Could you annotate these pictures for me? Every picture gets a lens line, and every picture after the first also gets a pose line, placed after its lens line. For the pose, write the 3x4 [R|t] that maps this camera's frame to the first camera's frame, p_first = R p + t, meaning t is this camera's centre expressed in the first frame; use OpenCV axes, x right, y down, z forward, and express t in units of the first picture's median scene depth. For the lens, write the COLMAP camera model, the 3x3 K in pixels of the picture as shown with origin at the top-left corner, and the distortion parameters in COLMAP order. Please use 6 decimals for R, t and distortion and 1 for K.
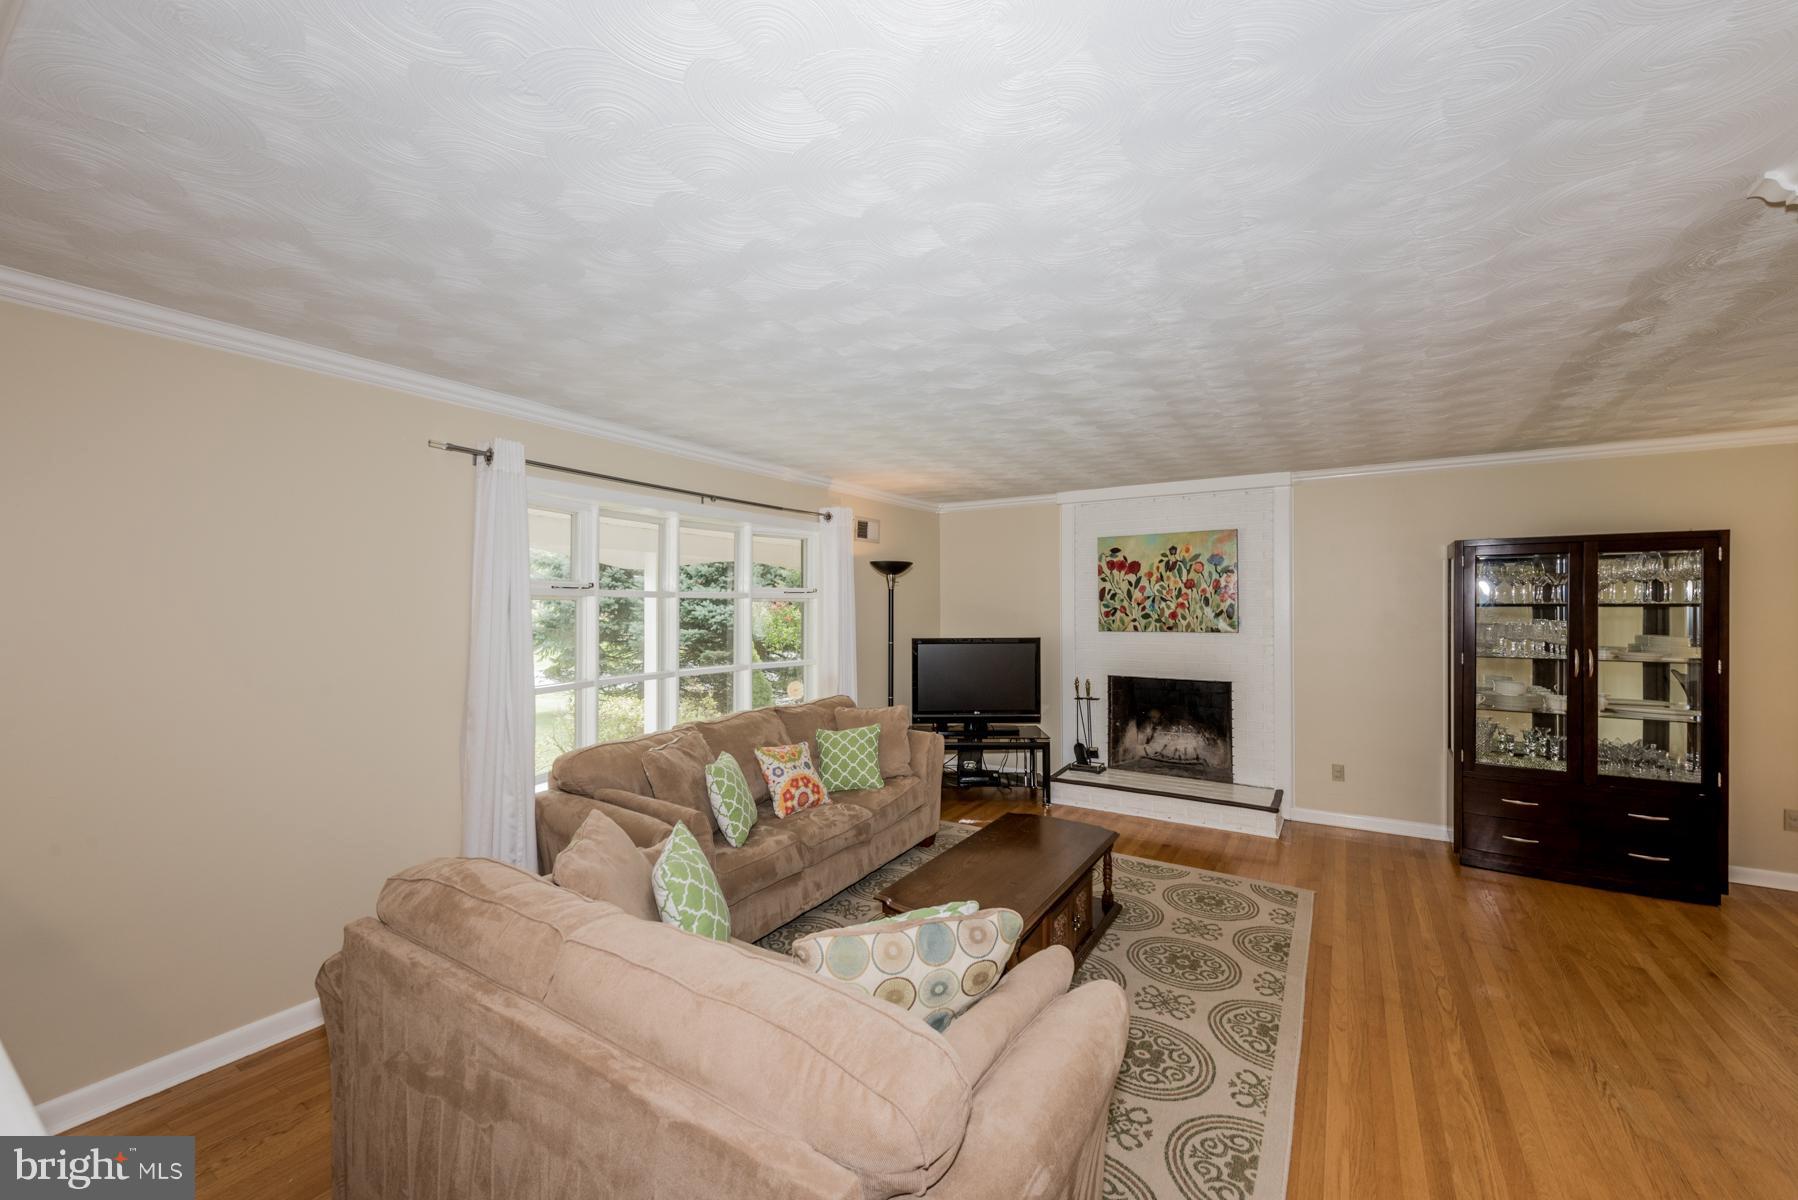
lens RADIAL K [[703.8, 0, 889.3], [0, 703.8, 606.0], [0, 0, 1]] dist [0.015210, -0.004423]
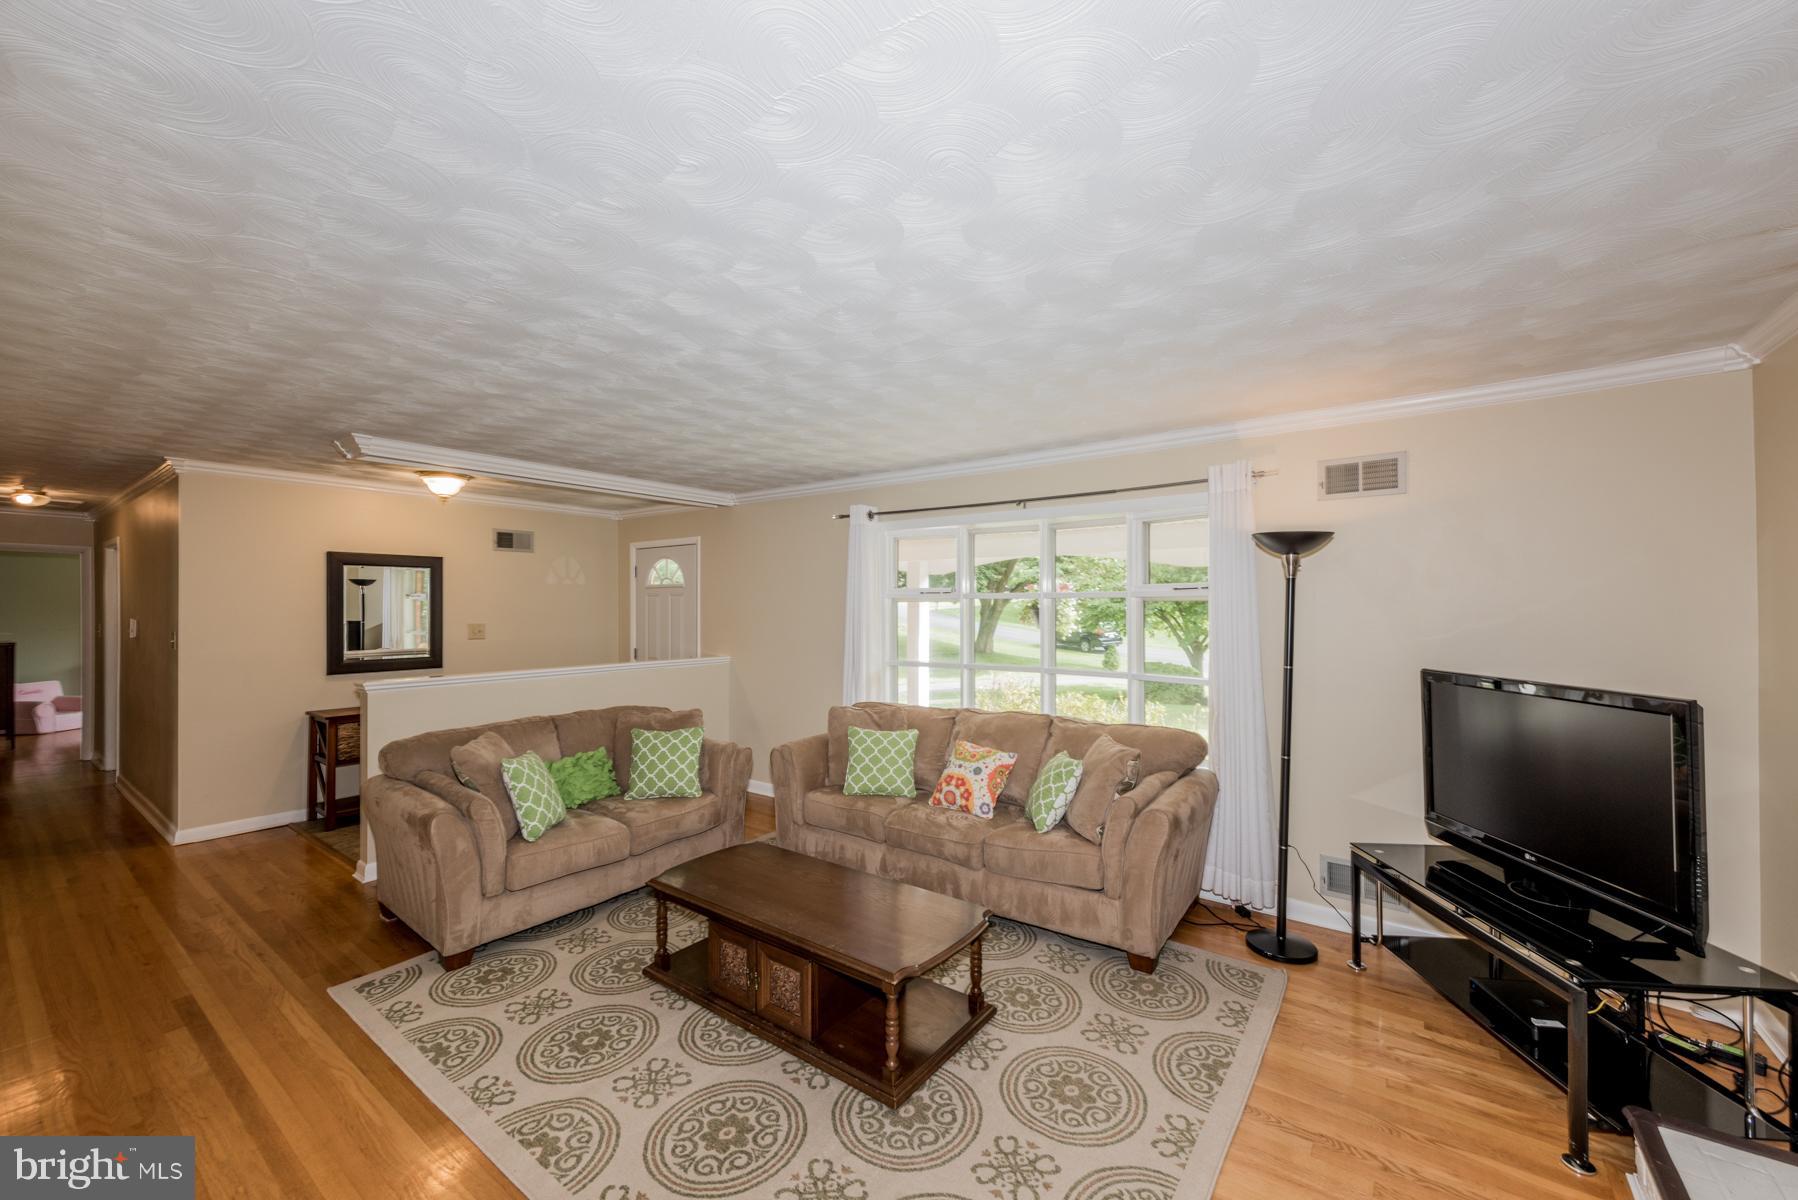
lens RADIAL K [[703.8, 0, 899.5], [0, 703.8, 605.0], [0, 0, 1]] dist [0.015210, -0.004423]
pose [[-0.068636, -0.000477, -0.997642, 0.609670], [0.000326, 1.000000, -0.000501, -0.000862], [0.997642, -0.000360, -0.068636, 0.683306]]
